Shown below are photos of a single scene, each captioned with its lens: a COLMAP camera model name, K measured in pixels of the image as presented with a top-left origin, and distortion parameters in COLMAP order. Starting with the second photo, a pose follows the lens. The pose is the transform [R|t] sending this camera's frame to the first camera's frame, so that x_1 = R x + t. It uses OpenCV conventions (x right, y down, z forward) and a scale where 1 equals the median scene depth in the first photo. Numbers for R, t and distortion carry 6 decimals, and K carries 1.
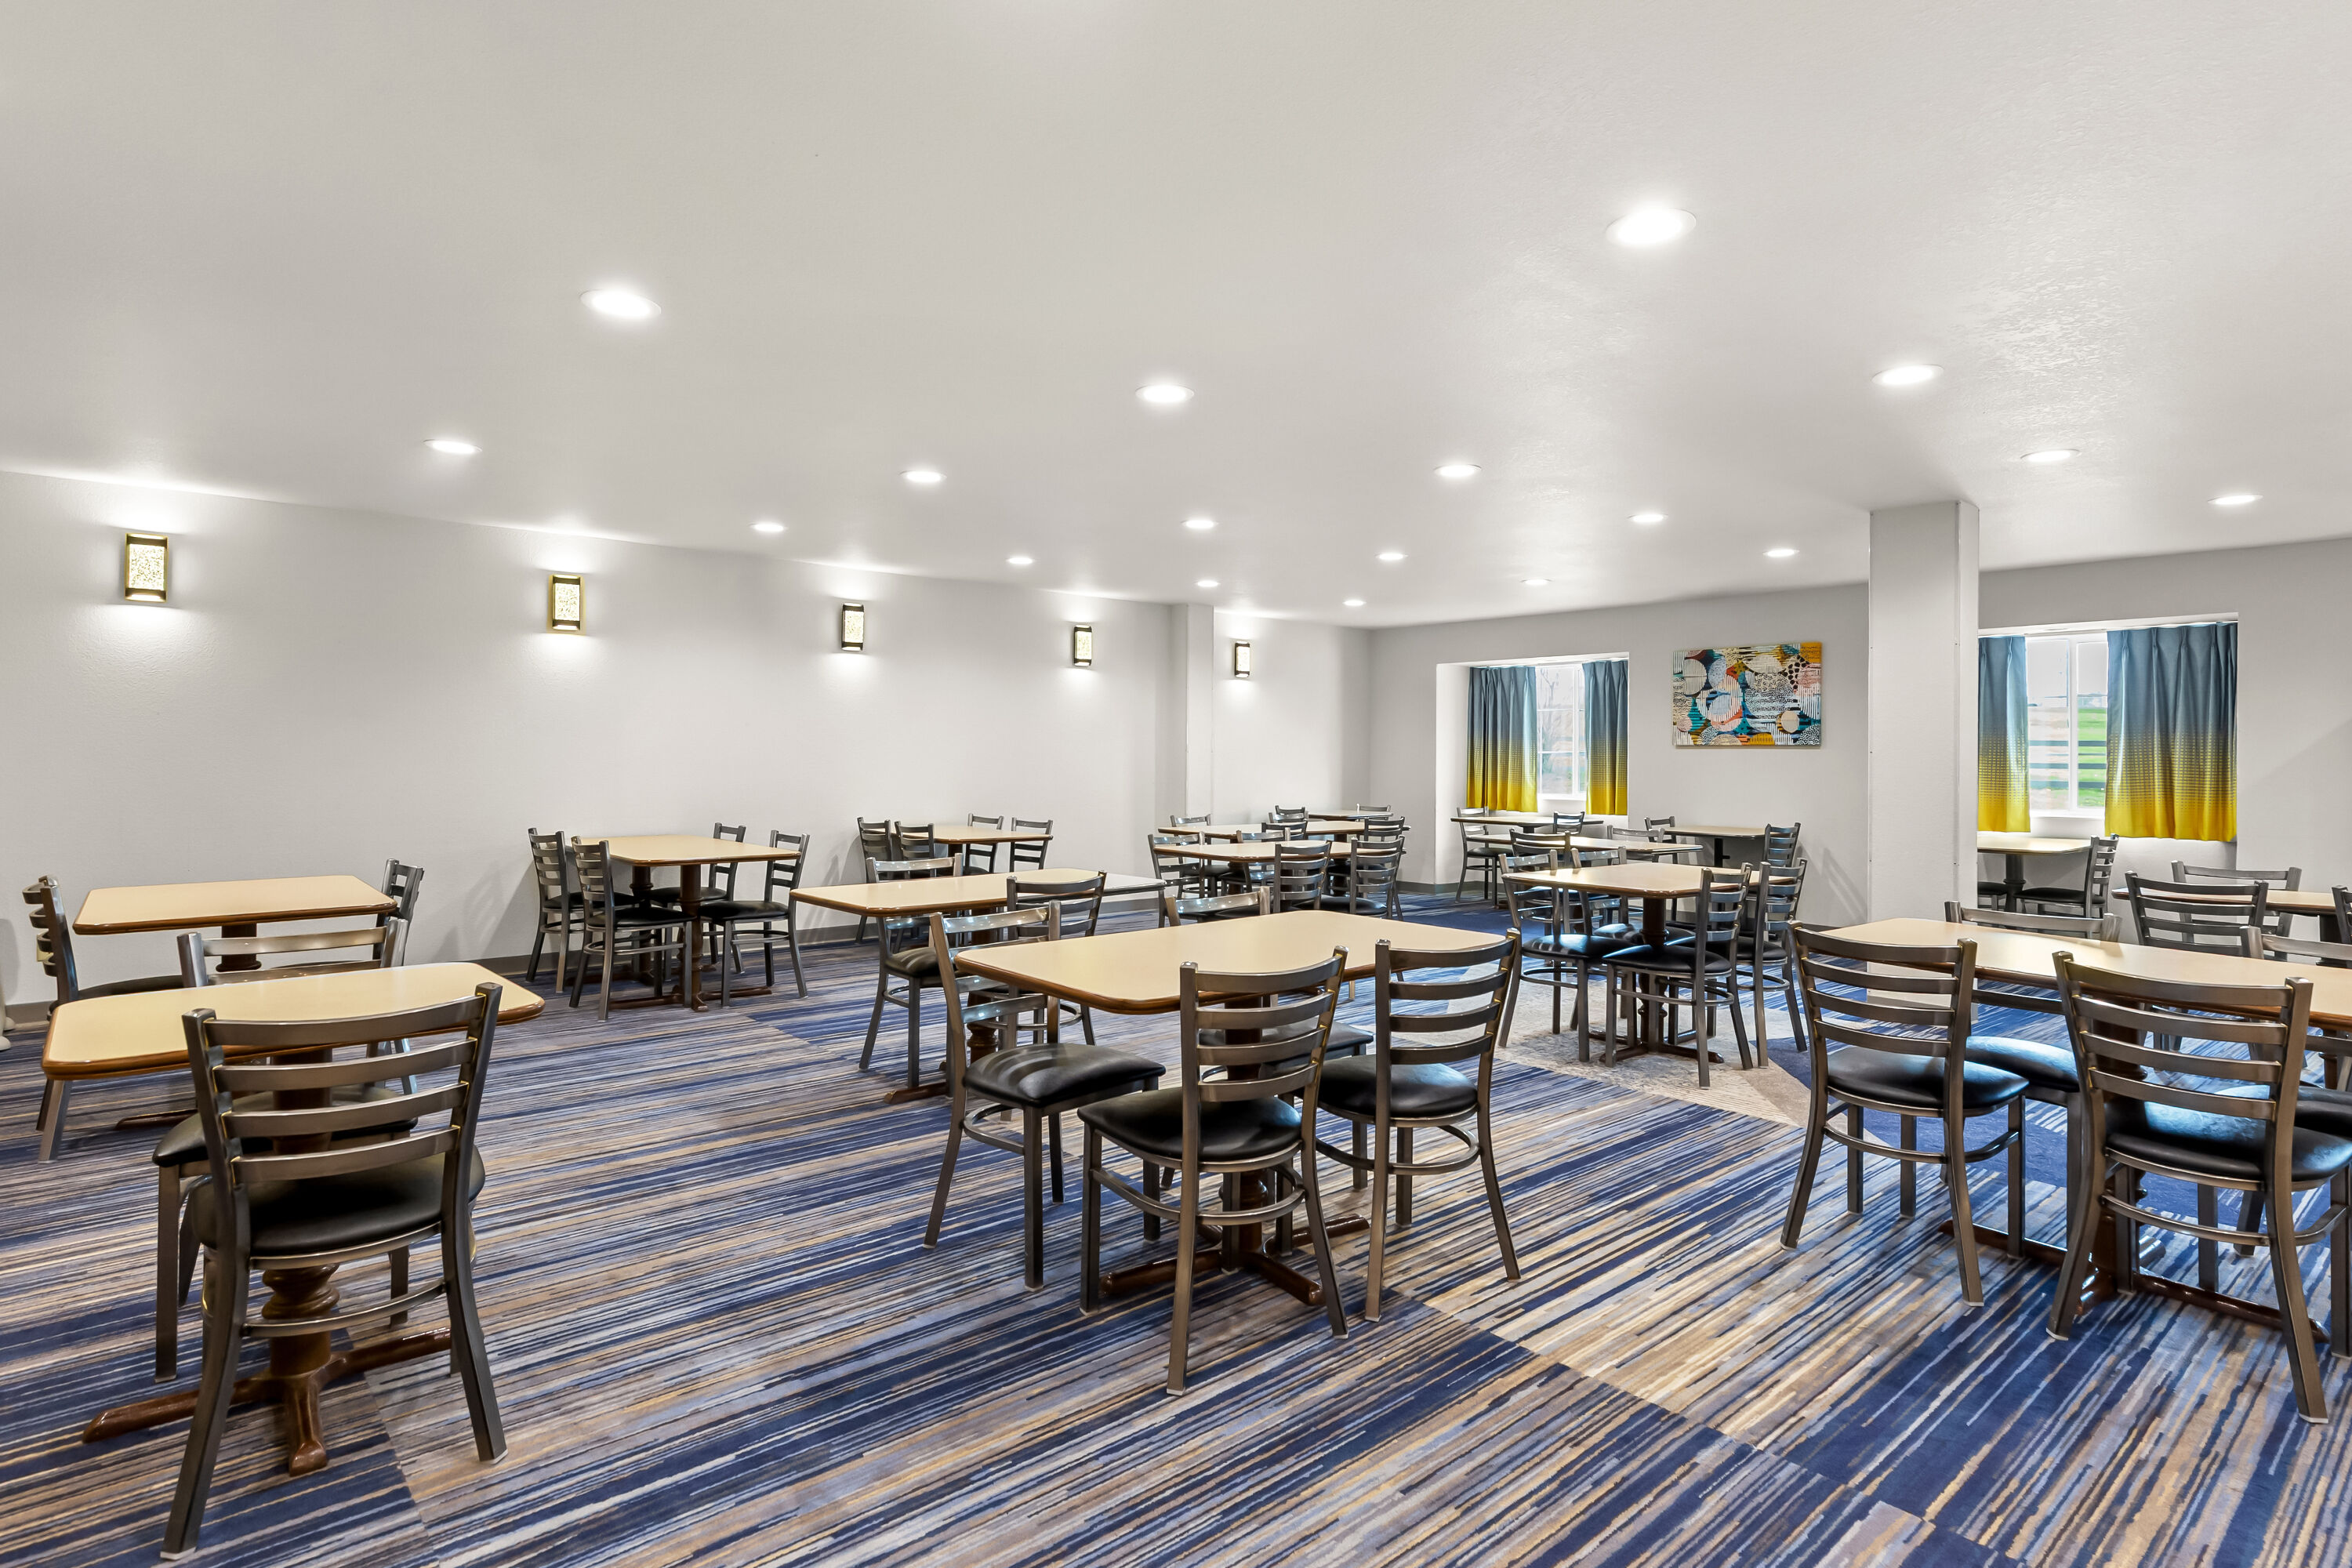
lens RADIAL K [[1120.9, 0, 1187.6], [0, 1120.9, 771.9], [0, 0, 1]] dist [-0.000157, 0.000073]
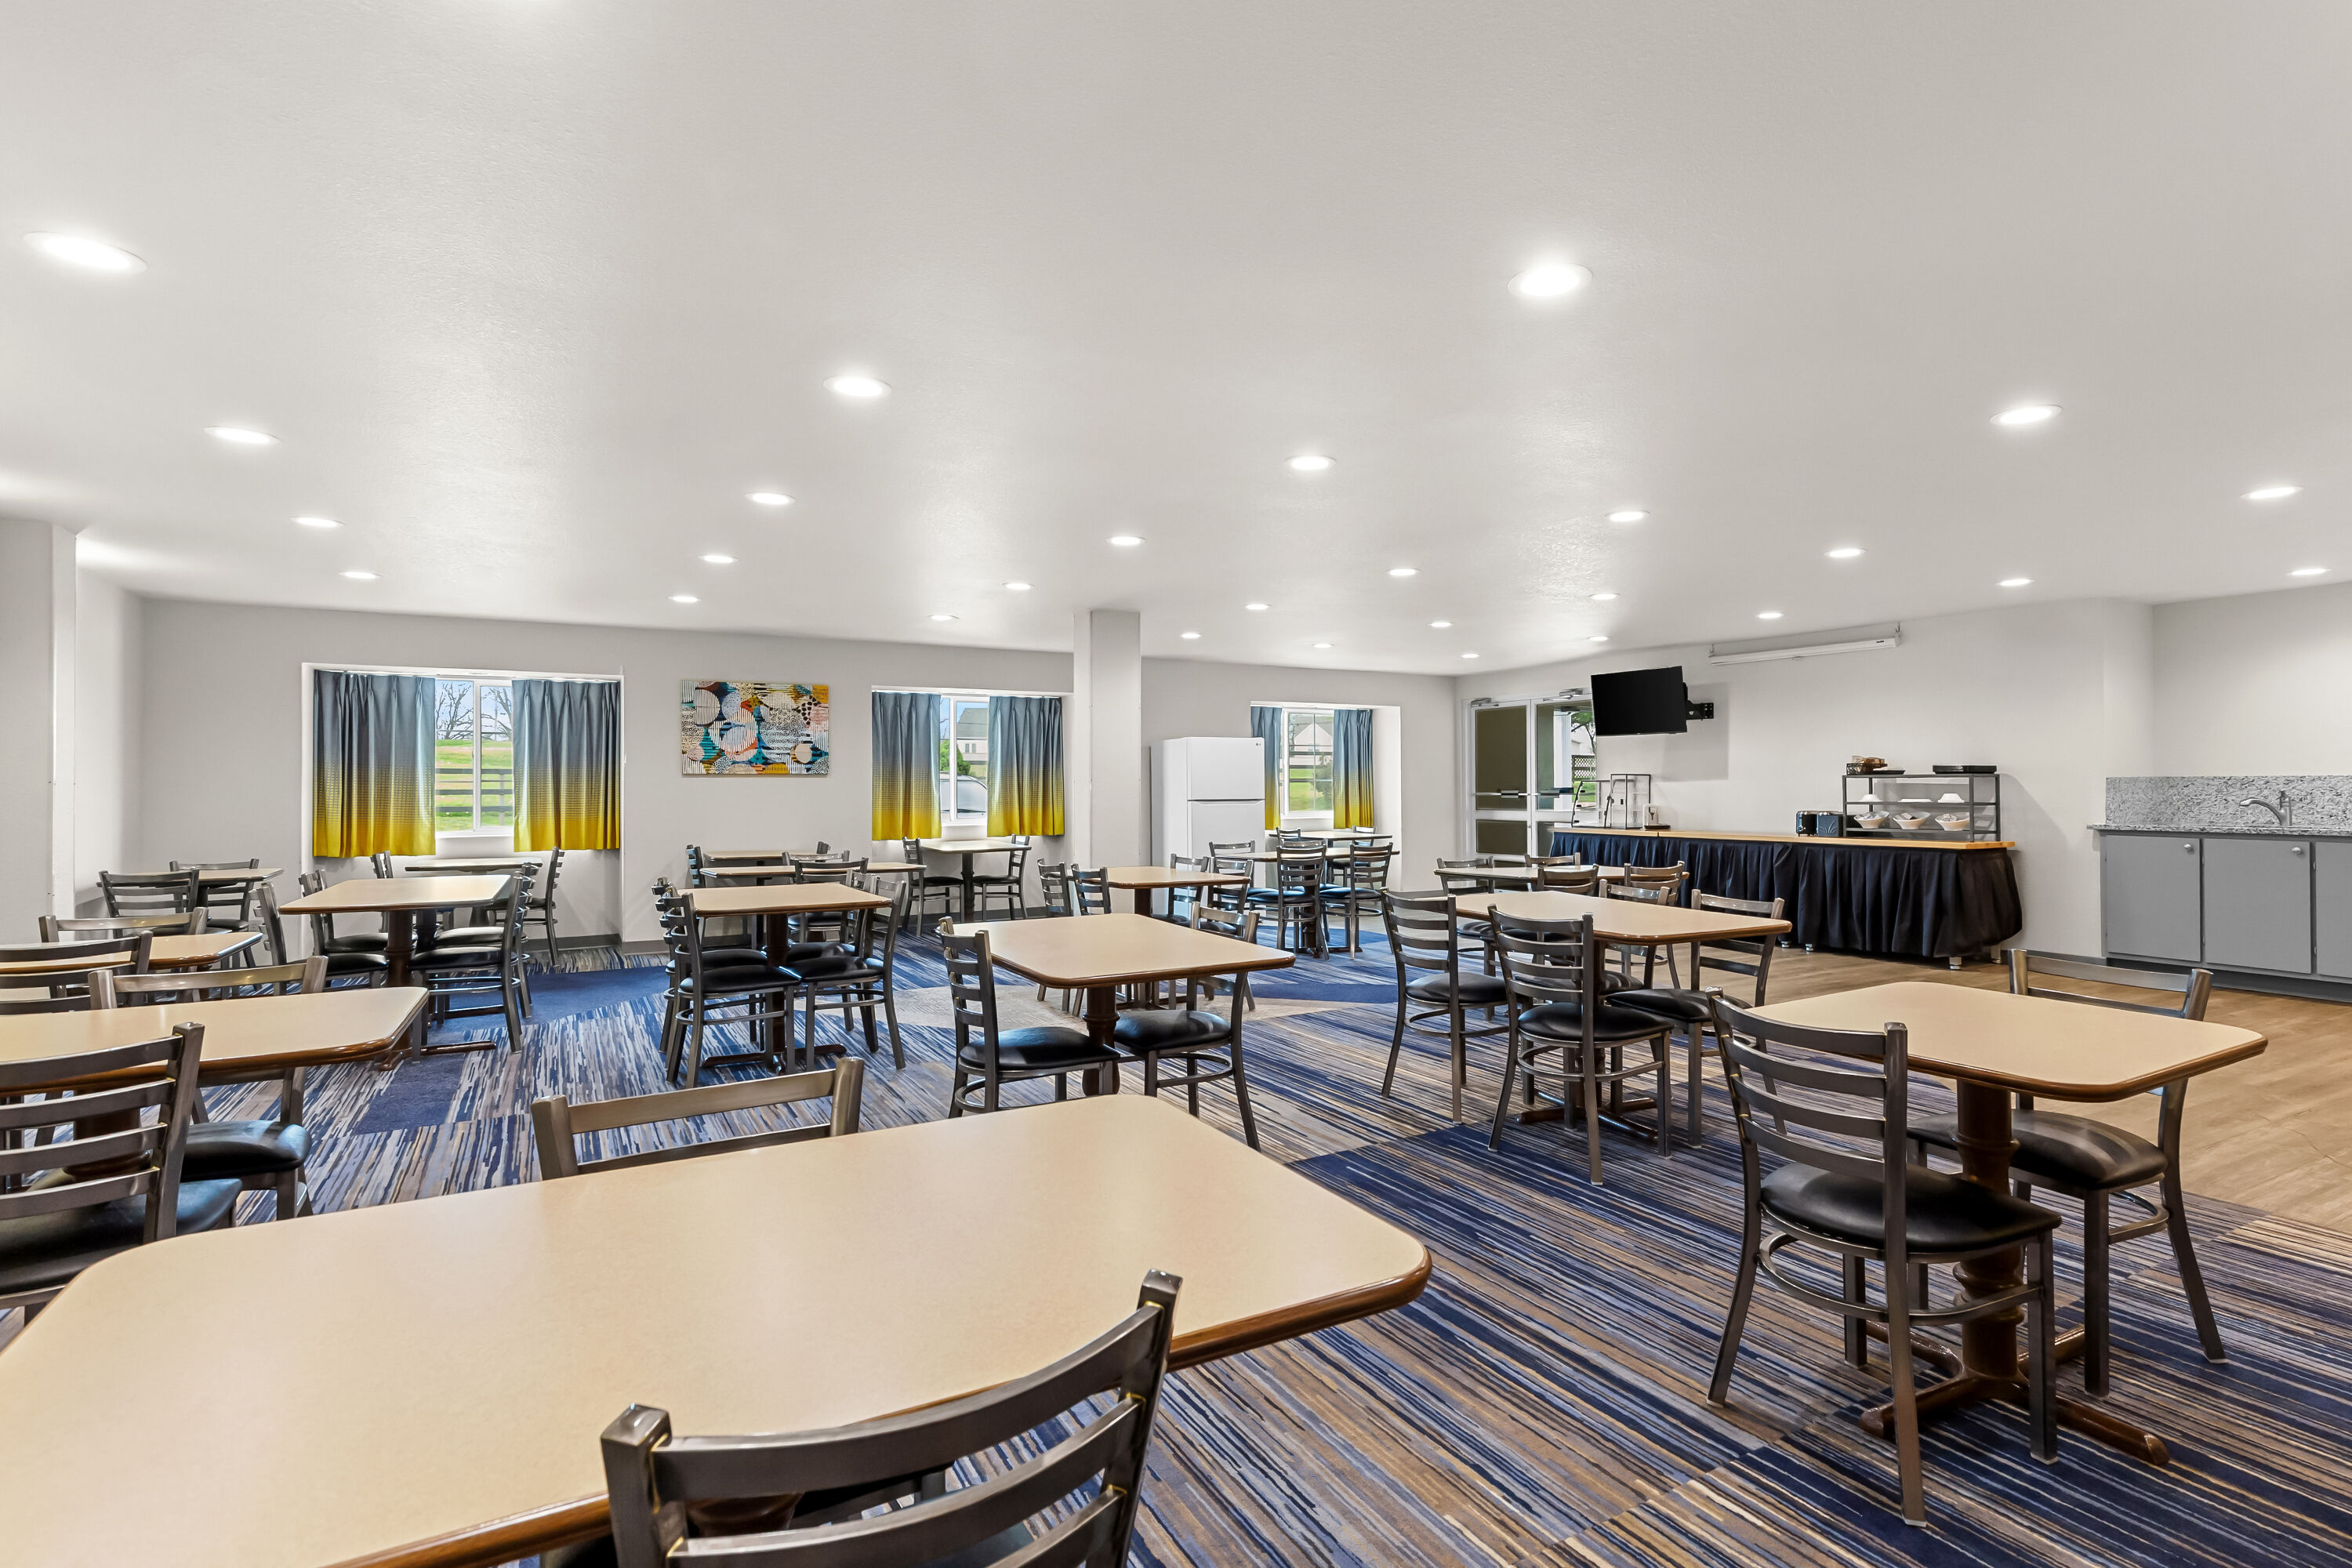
lens RADIAL K [[1120.9, 0, 1187.6], [0, 1120.9, 771.9], [0, 0, 1]] dist [-0.000157, 0.000073]
pose [[0.267003, 0.003765, 0.963688, -0.439624], [0.020048, 0.999754, -0.009461, -0.007272], [-0.963487, 0.021846, 0.266861, 0.313581]]
